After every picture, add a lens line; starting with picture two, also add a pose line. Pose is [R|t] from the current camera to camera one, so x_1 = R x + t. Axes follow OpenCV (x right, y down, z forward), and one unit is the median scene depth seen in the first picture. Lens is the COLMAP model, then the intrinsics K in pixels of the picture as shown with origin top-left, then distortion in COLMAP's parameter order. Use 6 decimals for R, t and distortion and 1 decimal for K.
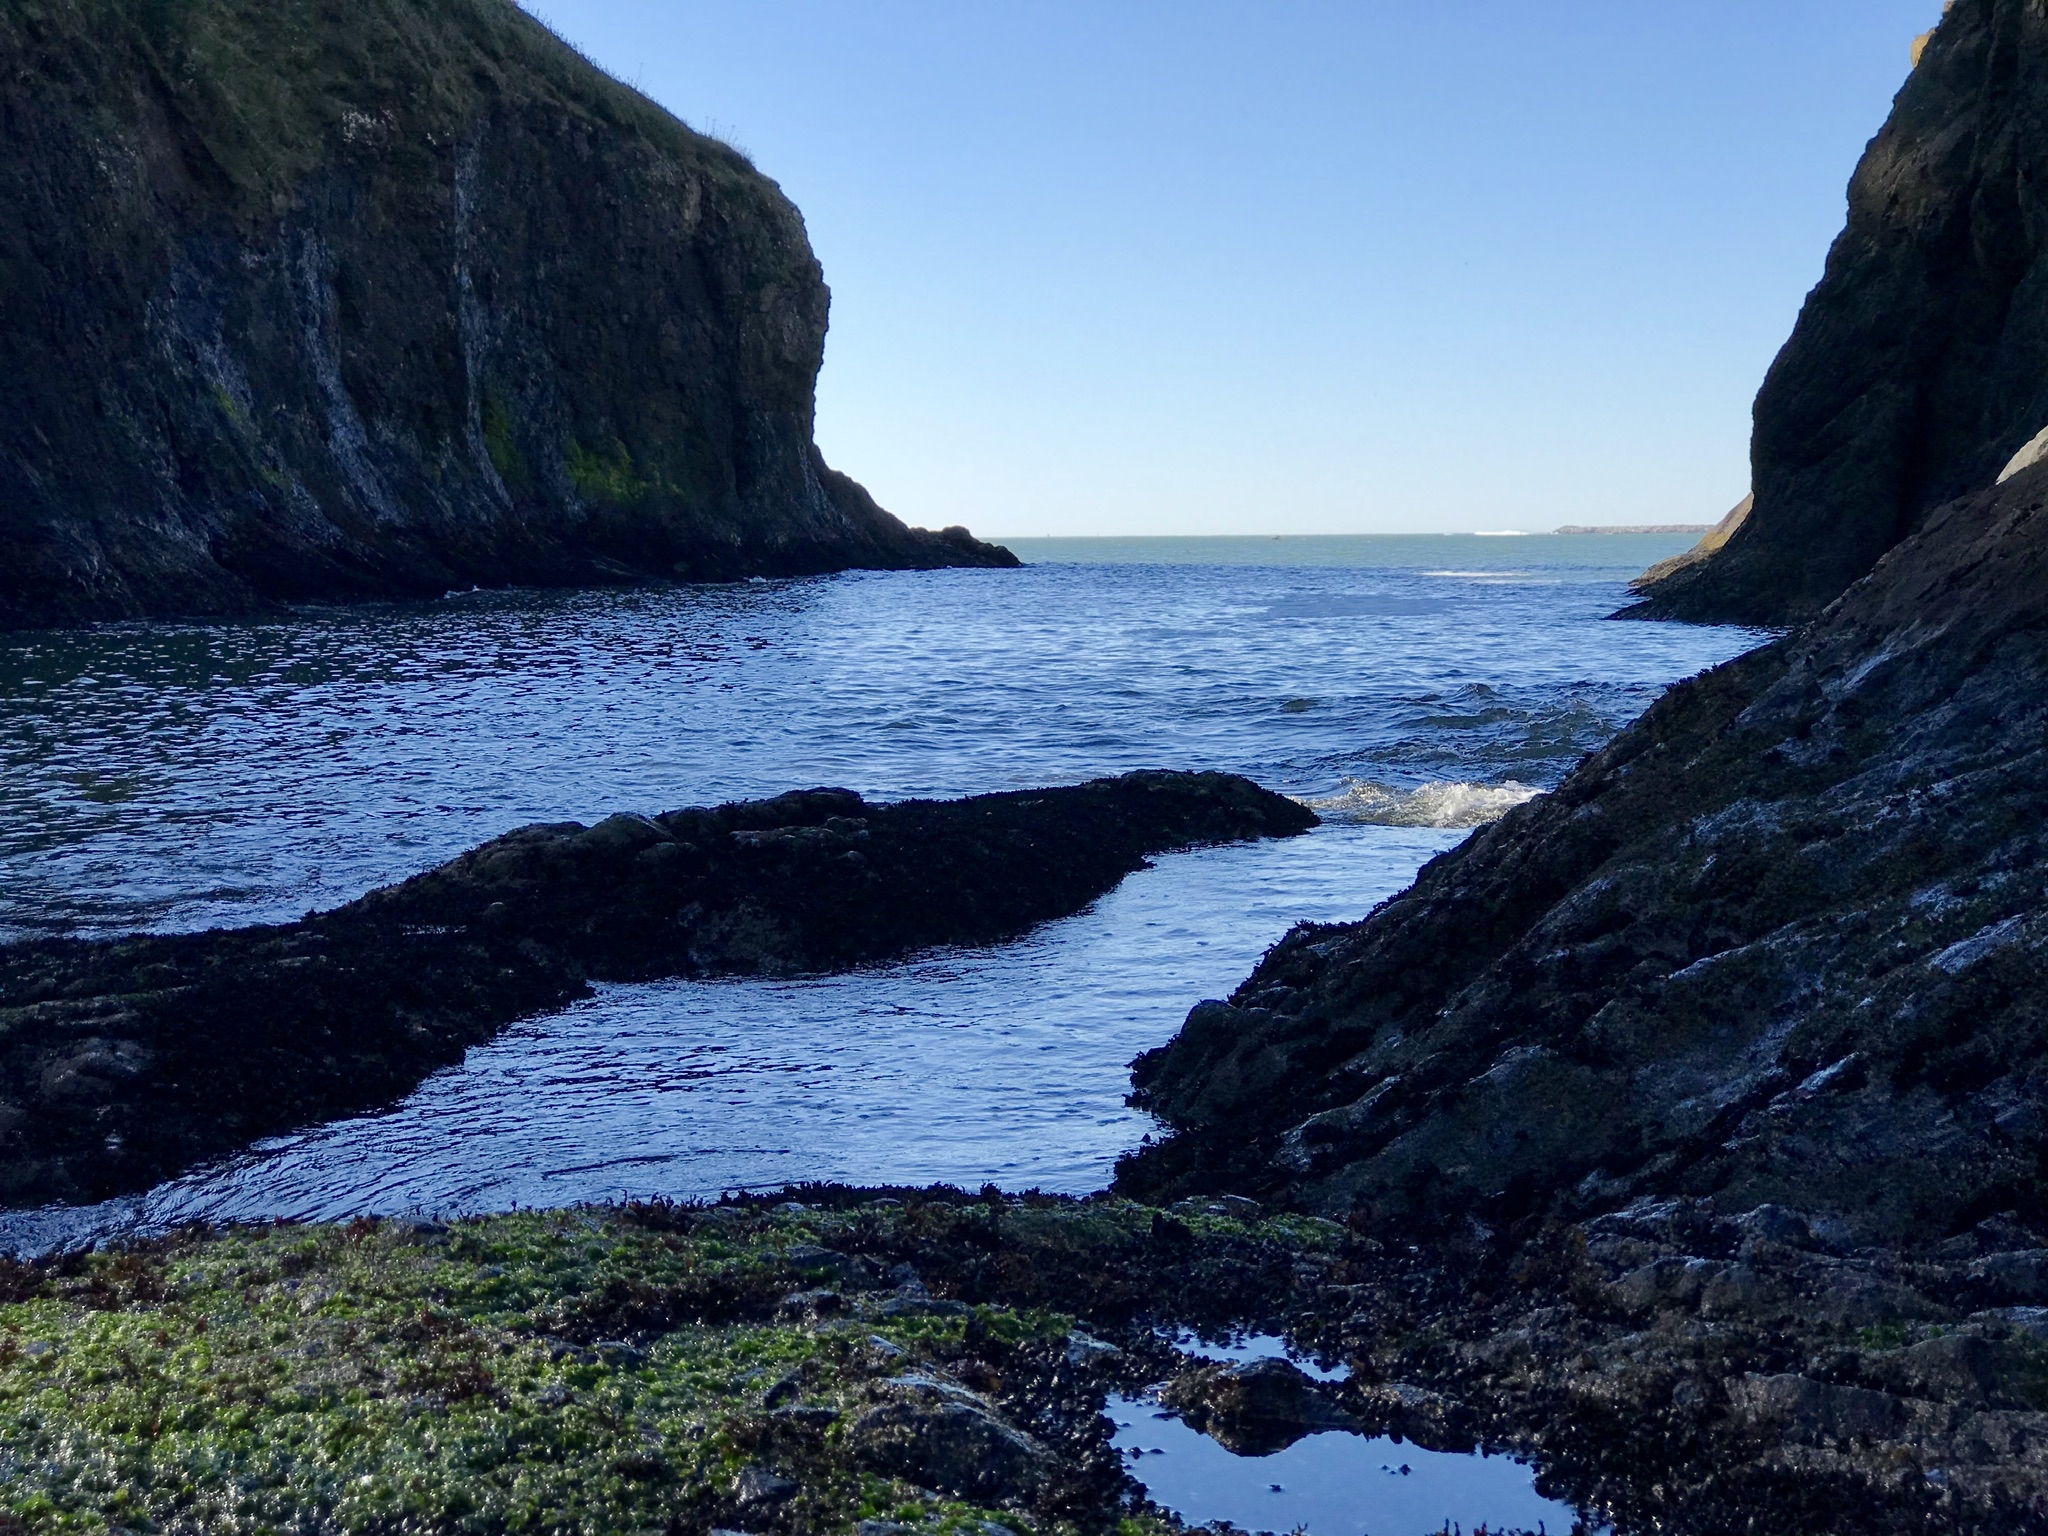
lens RADIAL K [[3447.9, 0, 1044.0], [0, 3447.9, 763.4], [0, 0, 1]] dist [0.093869, 0.000000]
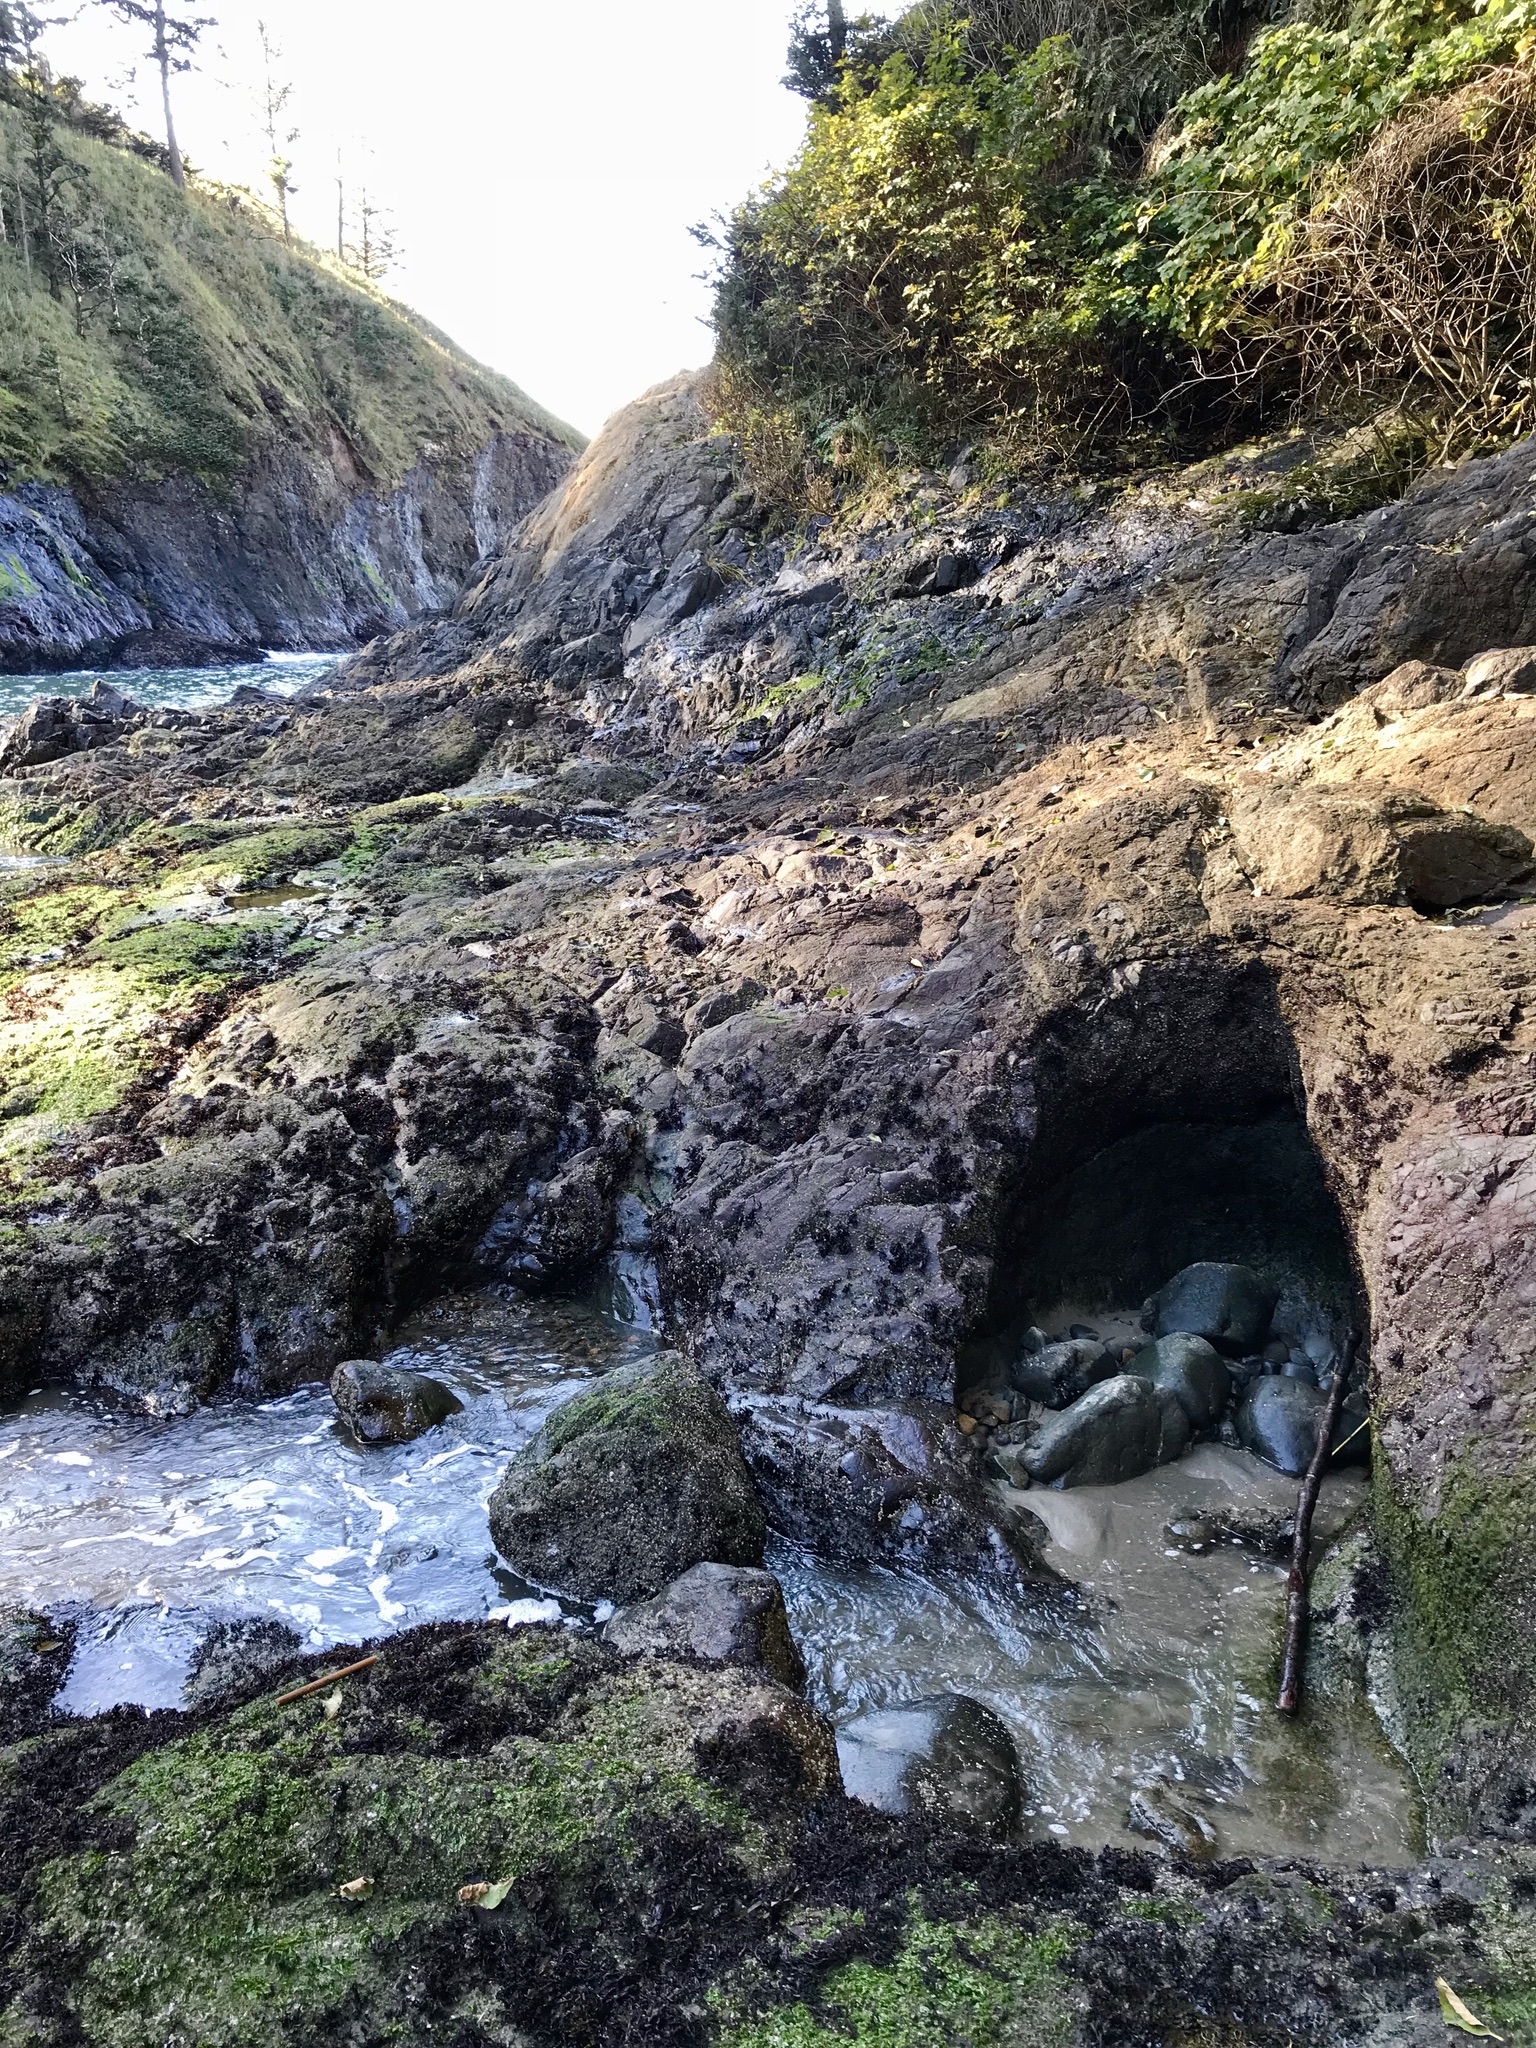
lens RADIAL K [[1605.5, 0, 770.9], [0, 1605.5, 1017.4], [0, 0, 1]] dist [0.026908, -0.019794]
pose [[0.998965, 0.037976, -0.025039, 0.132802], [-0.032936, 0.983532, 0.177708, -0.000708], [0.031375, -0.176699, 0.983765, -0.277550]]
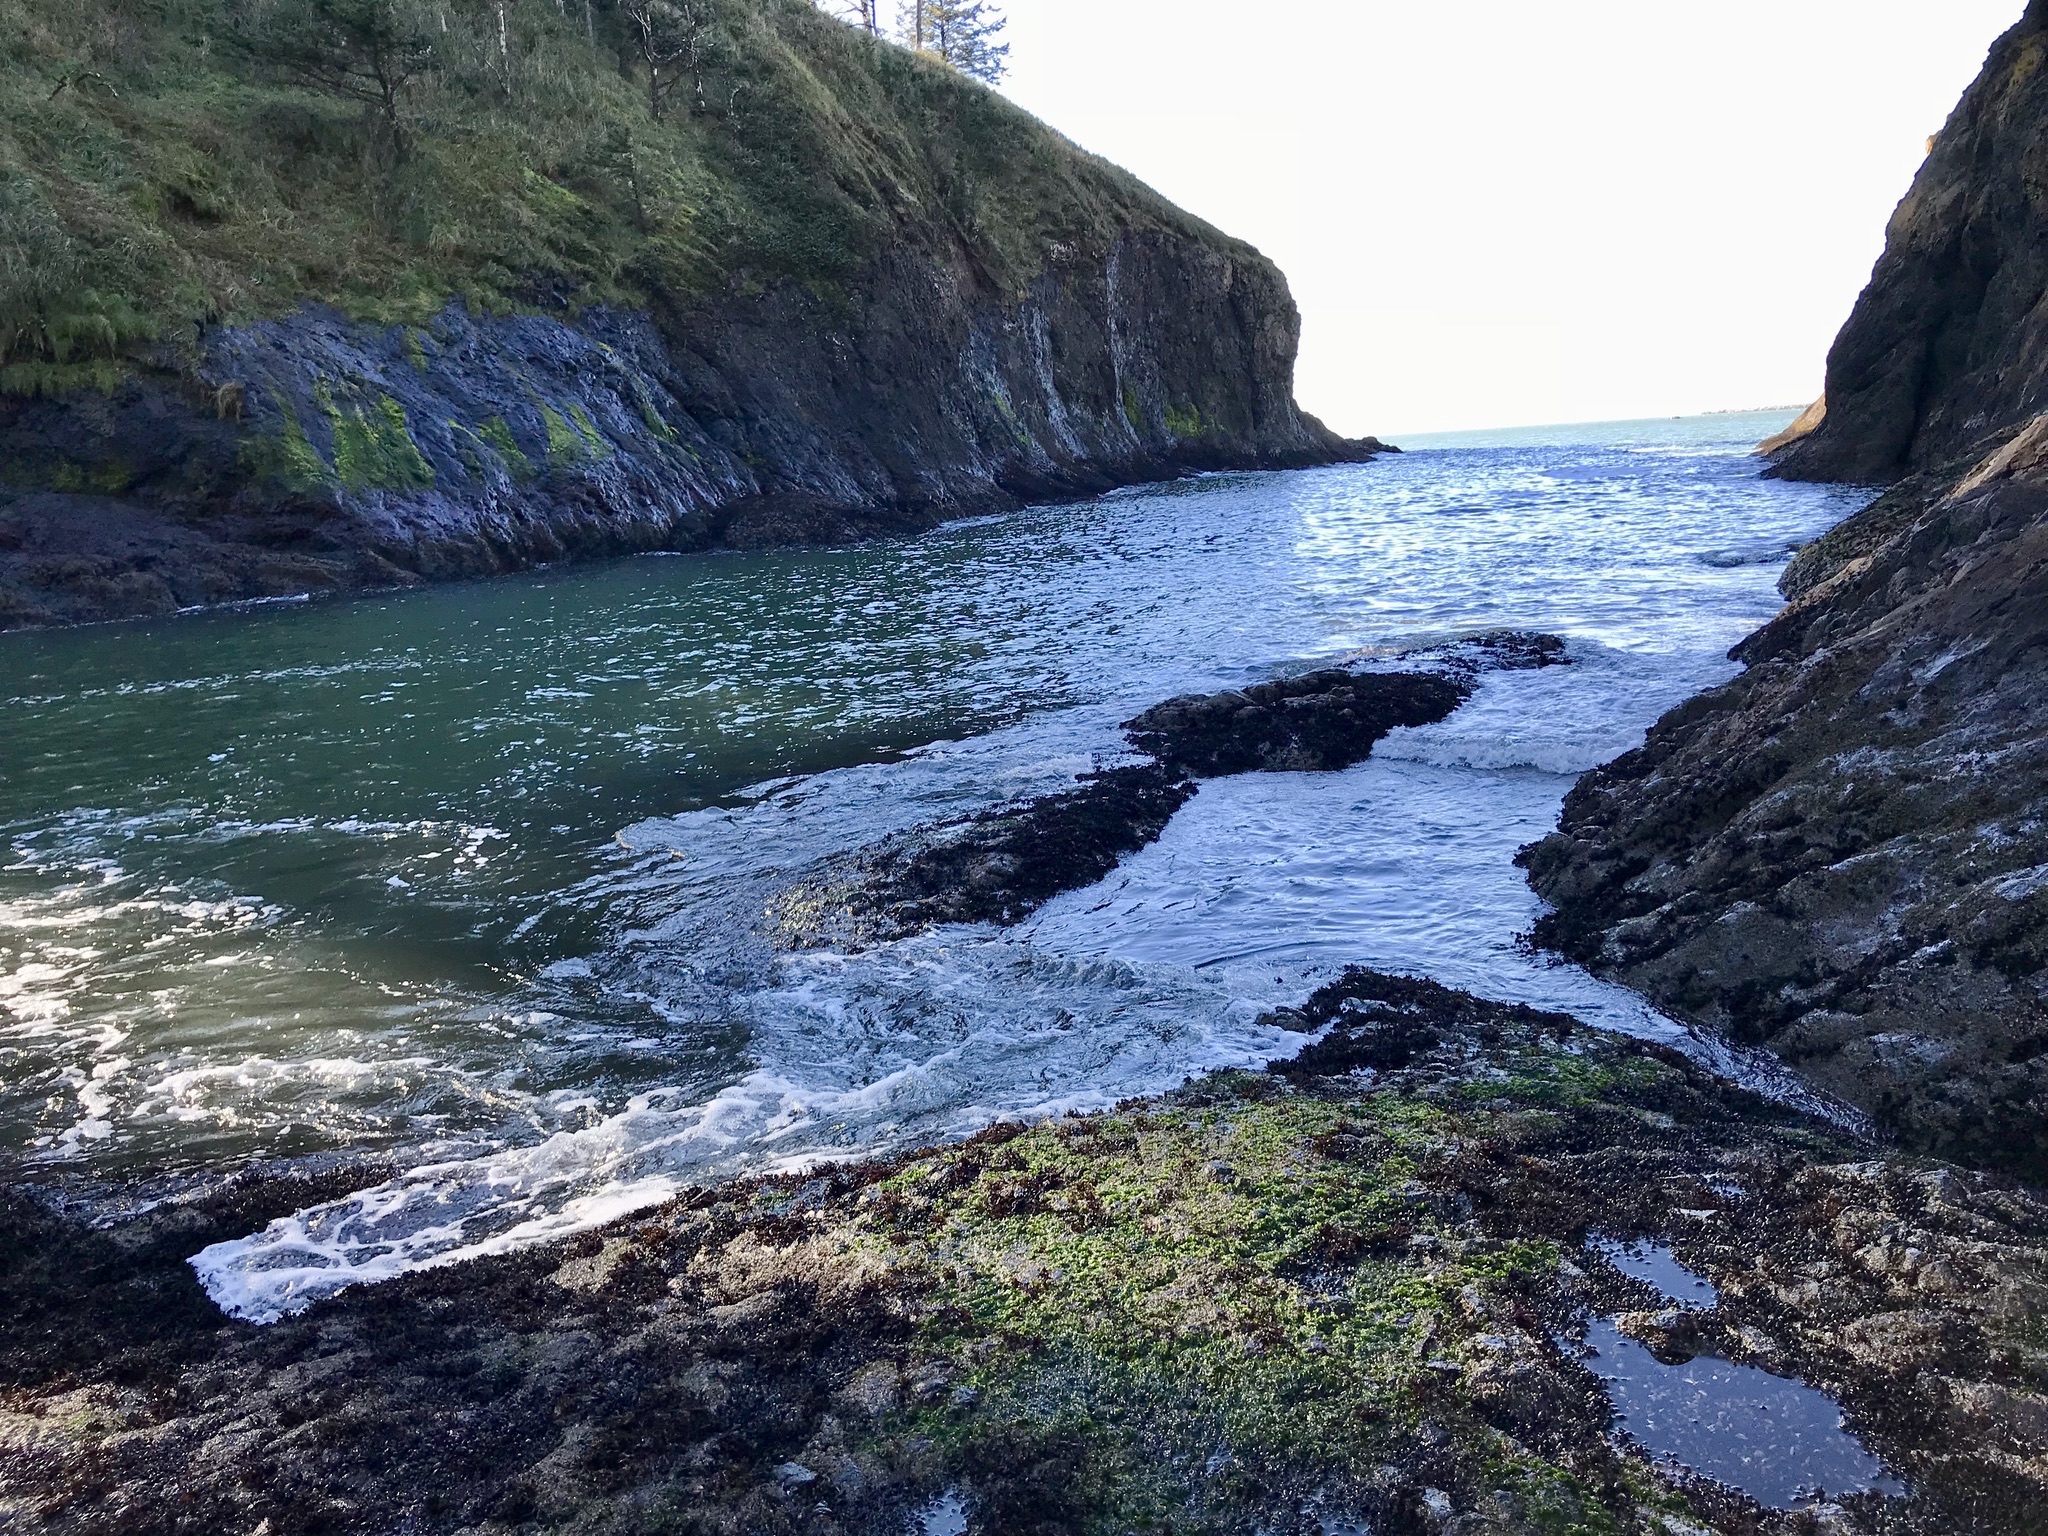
lens RADIAL K [[1749.6, 0, 1023.5], [0, 1749.6, 751.0], [0, 0, 1]] dist [0.052558, -0.050479]
pose [[0.975648, -0.010913, -0.219073, -0.003237], [0.034606, 0.993912, 0.104605, -0.011493], [0.216597, -0.109638, 0.970085, -0.000047]]
